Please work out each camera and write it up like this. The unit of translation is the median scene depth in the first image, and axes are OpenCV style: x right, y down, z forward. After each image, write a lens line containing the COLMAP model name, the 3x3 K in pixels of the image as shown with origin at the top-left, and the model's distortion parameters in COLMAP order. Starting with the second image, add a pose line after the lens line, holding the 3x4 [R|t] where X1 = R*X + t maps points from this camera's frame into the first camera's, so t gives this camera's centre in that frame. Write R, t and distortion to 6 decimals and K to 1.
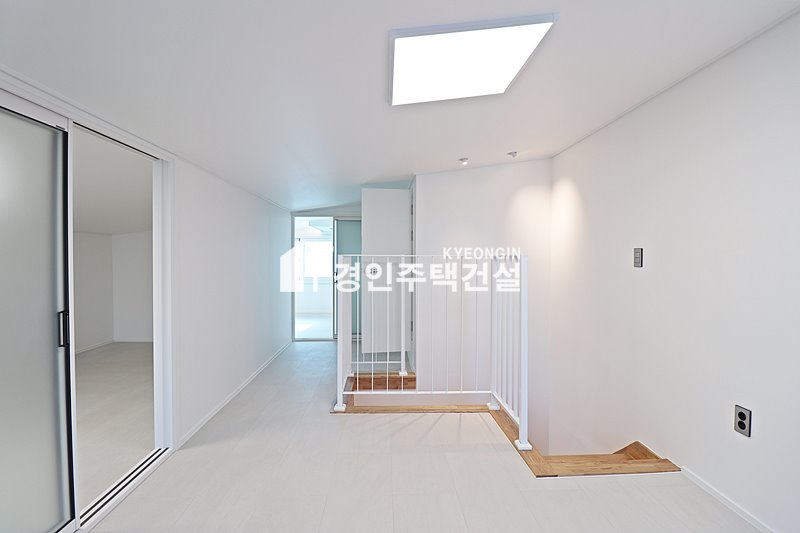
lens RADIAL K [[368.8, 0, 398.8], [0, 368.8, 259.7], [0, 0, 1]] dist [0.000546, -0.012090]
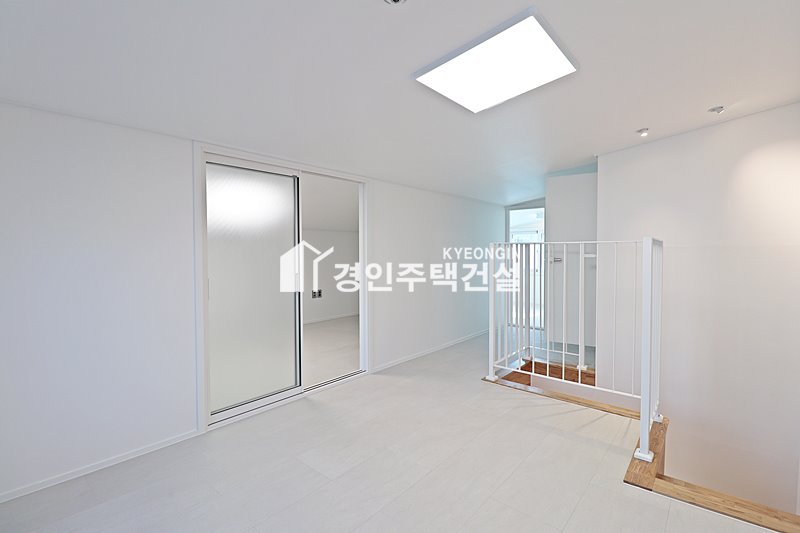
lens RADIAL K [[368.8, 0, 398.8], [0, 368.8, 259.7], [0, 0, 1]] dist [0.000546, -0.012090]
pose [[0.736157, 0.011473, -0.676713, 0.395735], [-0.001836, 0.999886, 0.014954, 0.021578], [0.676808, -0.009766, 0.736095, -0.024754]]
